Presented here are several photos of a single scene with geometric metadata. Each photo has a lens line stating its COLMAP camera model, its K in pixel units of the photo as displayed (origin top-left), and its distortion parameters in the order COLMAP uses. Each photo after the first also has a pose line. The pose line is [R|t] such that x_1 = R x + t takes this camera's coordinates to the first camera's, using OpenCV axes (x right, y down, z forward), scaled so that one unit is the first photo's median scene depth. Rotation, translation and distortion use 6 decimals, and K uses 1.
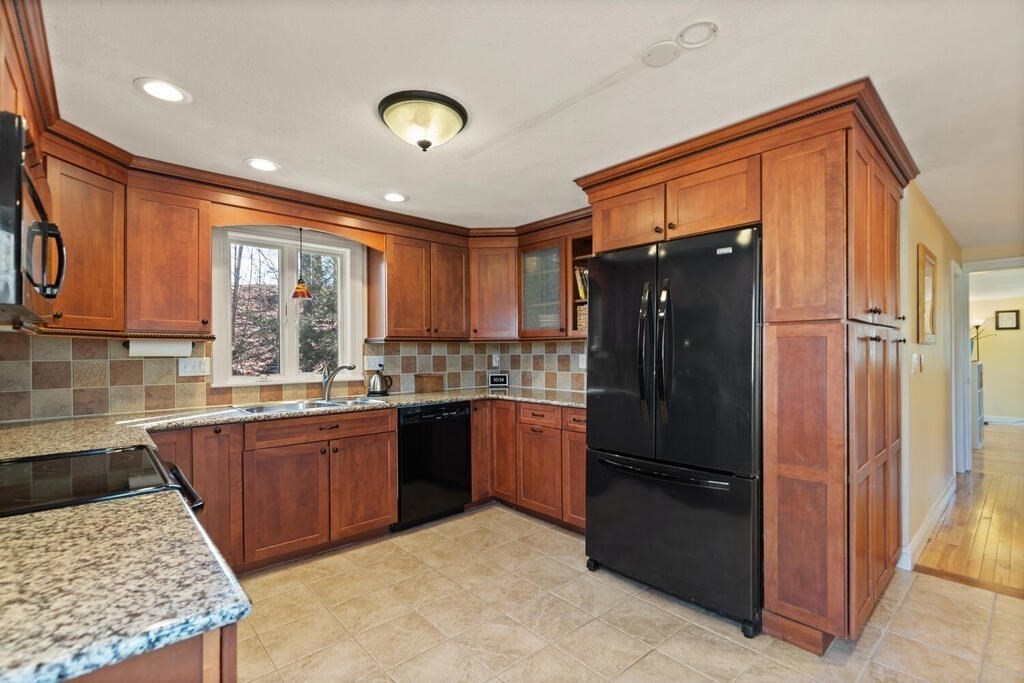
lens RADIAL K [[464.7, 0, 512.7], [0, 464.7, 351.6], [0, 0, 1]] dist [0.001730, -0.000374]
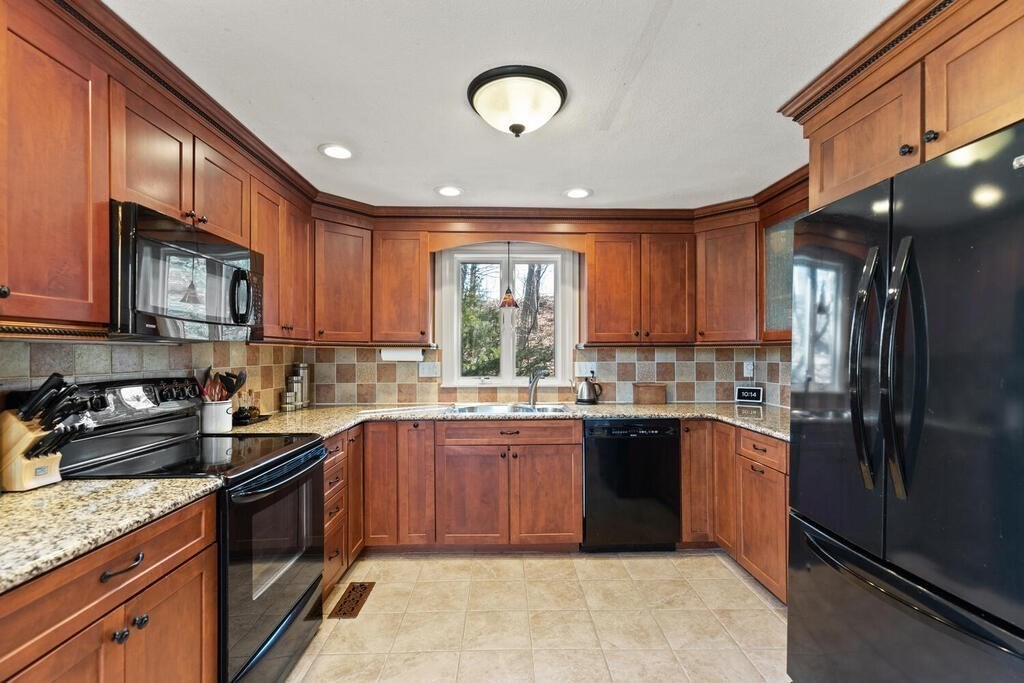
lens RADIAL K [[457.8, 0, 511.1], [0, 457.8, 352.1], [0, 0, 1]] dist [0.002970, -0.000168]
pose [[0.760392, 0.005279, -0.649443, 0.234695], [-0.004068, 0.999986, 0.003365, -0.016008], [0.649452, 0.000083, 0.760403, 0.211068]]
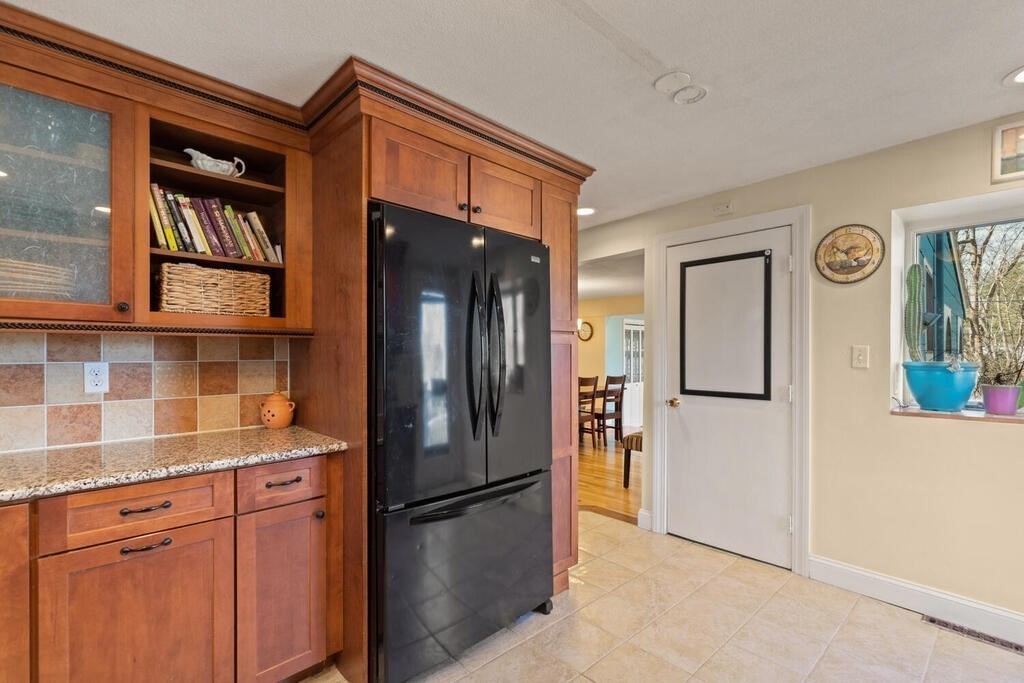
lens RADIAL K [[464.7, 0, 512.7], [0, 464.7, 351.6], [0, 0, 1]] dist [0.001730, -0.000374]
pose [[-0.023454, 0.008979, 0.999685, -0.389550], [0.000628, 0.999960, -0.008966, -0.000291], [-0.999725, 0.000417, -0.023459, 0.714719]]
